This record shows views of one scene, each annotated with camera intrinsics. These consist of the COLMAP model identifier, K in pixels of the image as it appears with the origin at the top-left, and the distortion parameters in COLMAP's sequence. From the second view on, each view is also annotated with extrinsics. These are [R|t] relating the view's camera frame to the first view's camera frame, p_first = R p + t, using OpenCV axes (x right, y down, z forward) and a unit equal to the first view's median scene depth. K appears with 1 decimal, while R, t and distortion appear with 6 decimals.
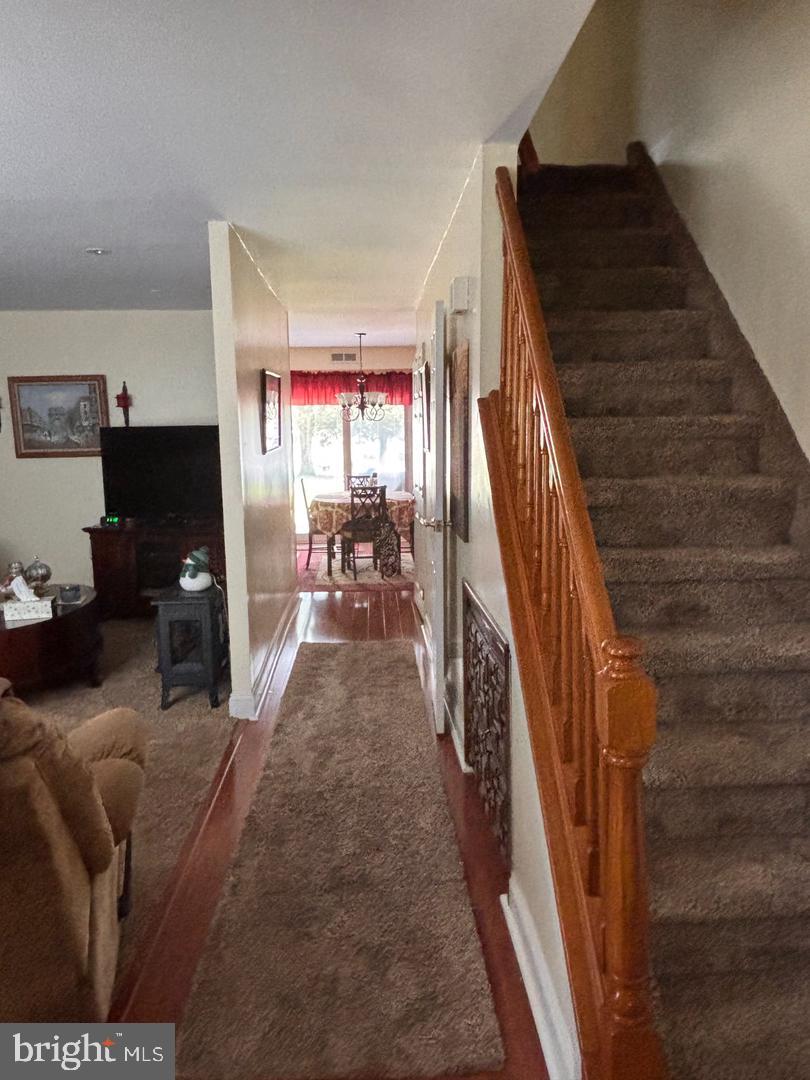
lens RADIAL K [[789.4, 0, 394.5], [0, 789.4, 541.3], [0, 0, 1]] dist [0.055367, 0.003164]
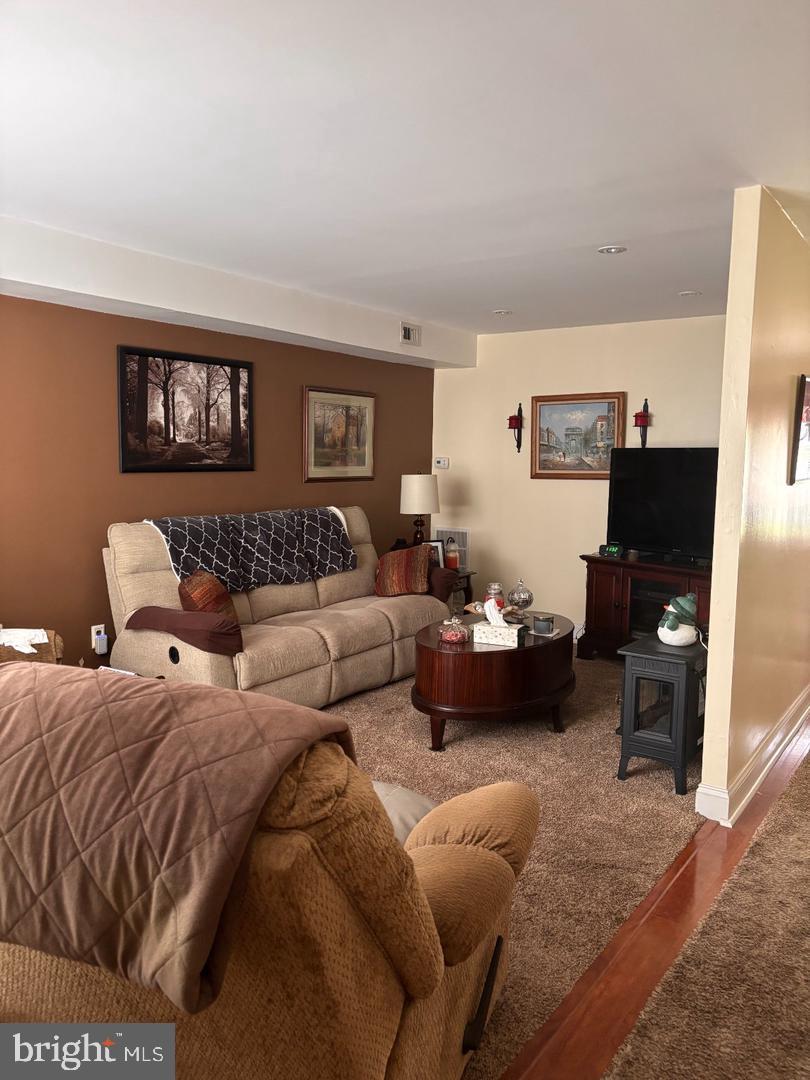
lens RADIAL K [[822.9, 0, 397.3], [0, 822.9, 546.3], [0, 0, 1]] dist [0.029661, -0.022942]
pose [[0.792106, 0.095589, -0.602852, 0.024976], [-0.114901, 0.993355, 0.006535, -0.010979], [0.599471, 0.064092, 0.797826, 0.130242]]
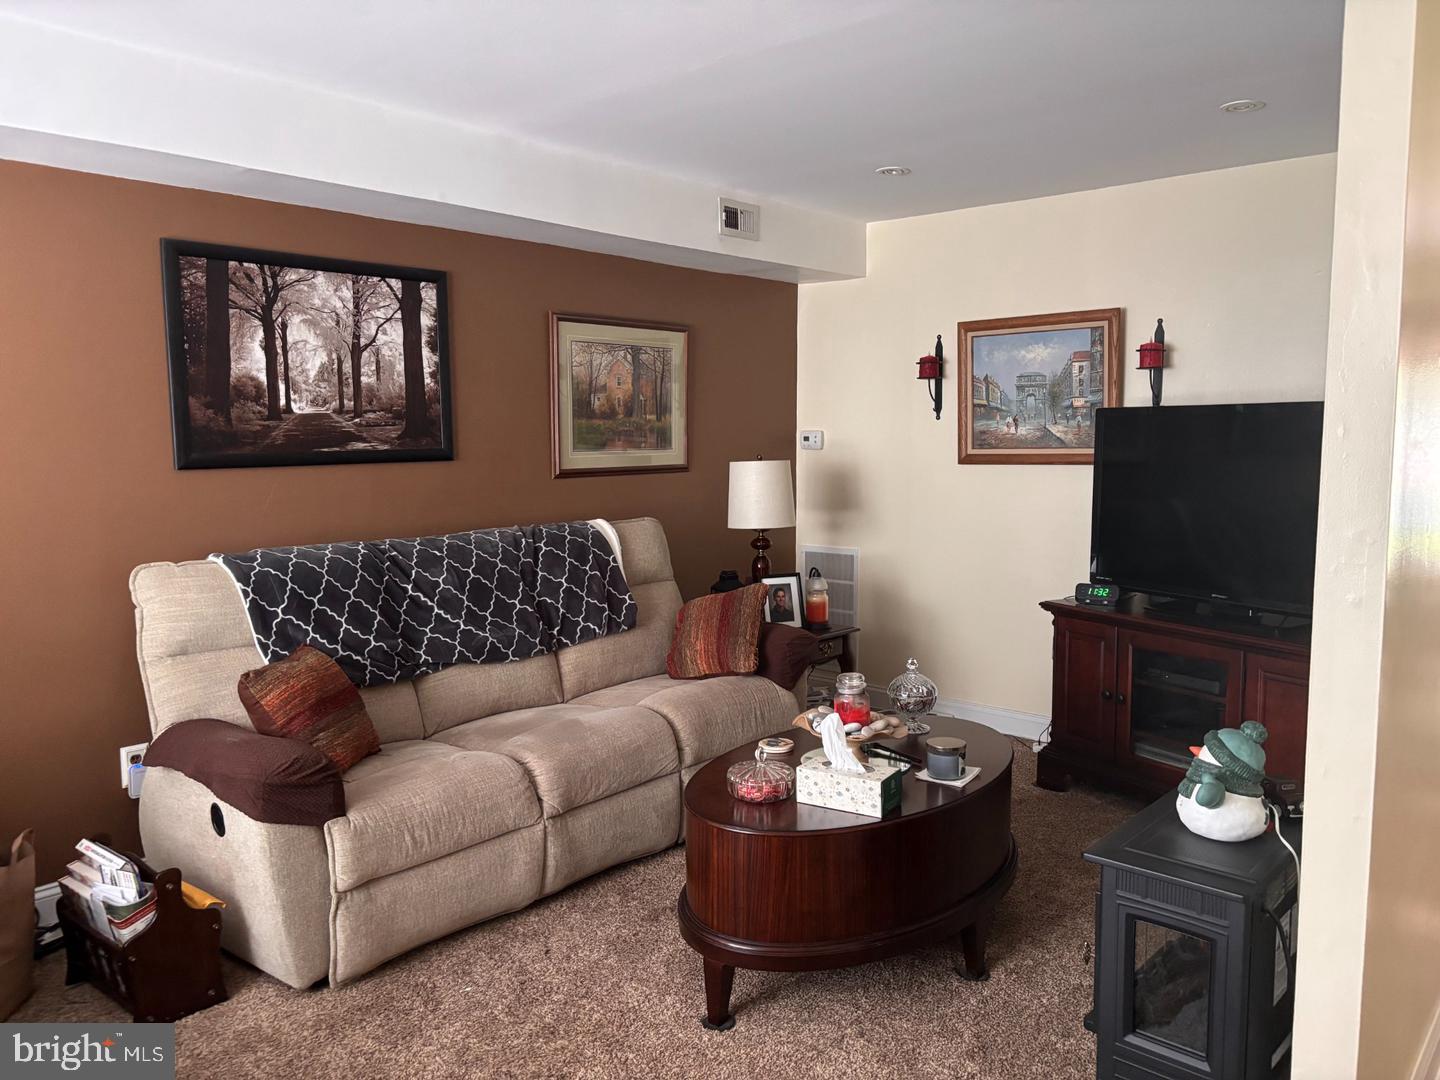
lens RADIAL K [[1097.3, 0, 720.6], [0, 1097.3, 543.8], [0, 0, 1]] dist [0.029661, -0.022942]
pose [[0.727706, 0.085494, -0.680540, -0.075211], [-0.105724, 0.994325, 0.011862, -0.052052], [0.677692, 0.063317, 0.732615, 0.426534]]
